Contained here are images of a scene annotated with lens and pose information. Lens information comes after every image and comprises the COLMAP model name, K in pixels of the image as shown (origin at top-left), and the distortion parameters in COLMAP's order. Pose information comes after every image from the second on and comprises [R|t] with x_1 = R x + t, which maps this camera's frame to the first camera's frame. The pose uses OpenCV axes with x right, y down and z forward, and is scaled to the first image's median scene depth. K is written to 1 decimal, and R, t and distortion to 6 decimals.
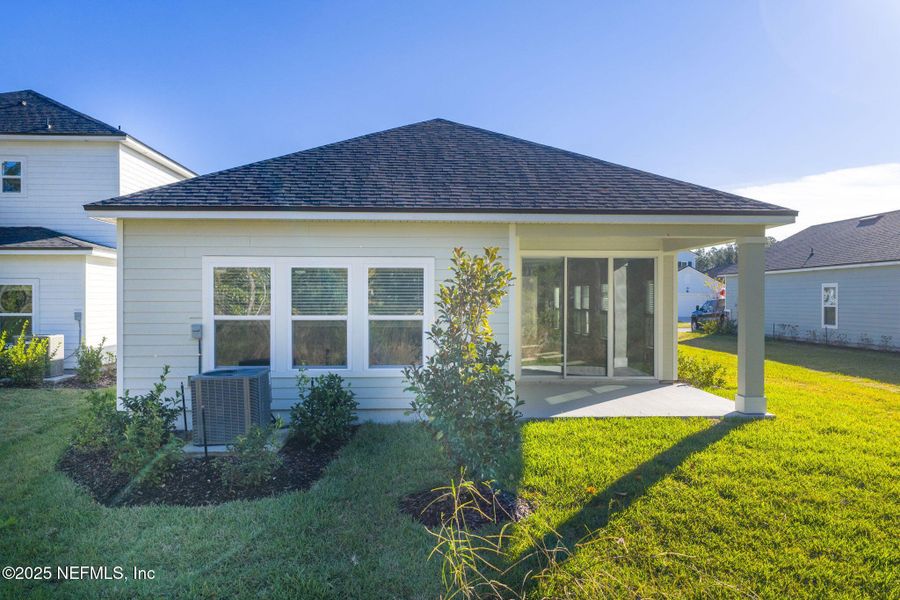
lens RADIAL K [[746.3, 0, 453.5], [0, 746.3, 304.3], [0, 0, 1]] dist [0.014129, -0.014442]
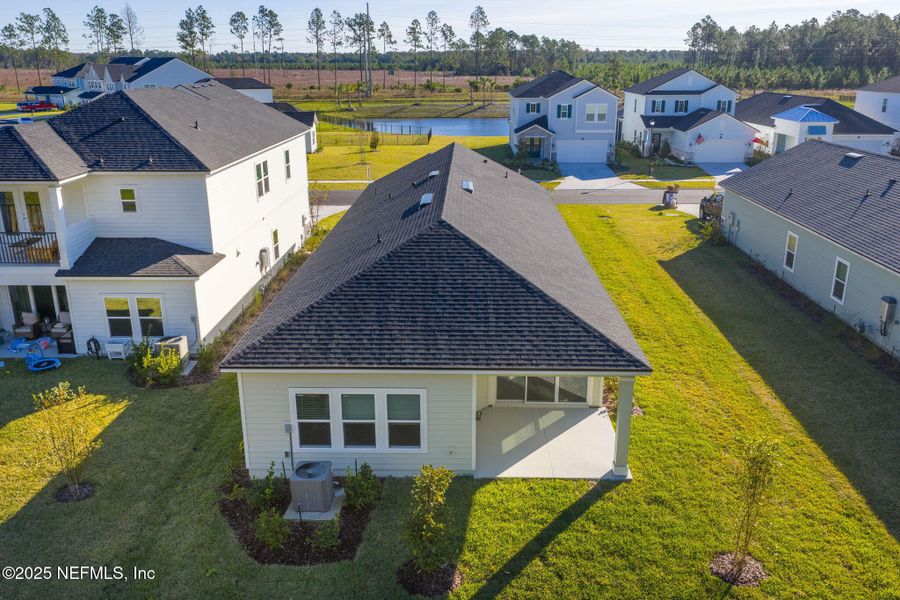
lens RADIAL K [[746.3, 0, 453.5], [0, 746.3, 304.3], [0, 0, 1]] dist [0.014129, -0.014442]
pose [[0.997377, 0.020154, -0.069520, 0.144714], [0.001978, 0.952509, 0.304505, -0.744029], [0.072356, -0.303844, 0.949970, -0.502356]]
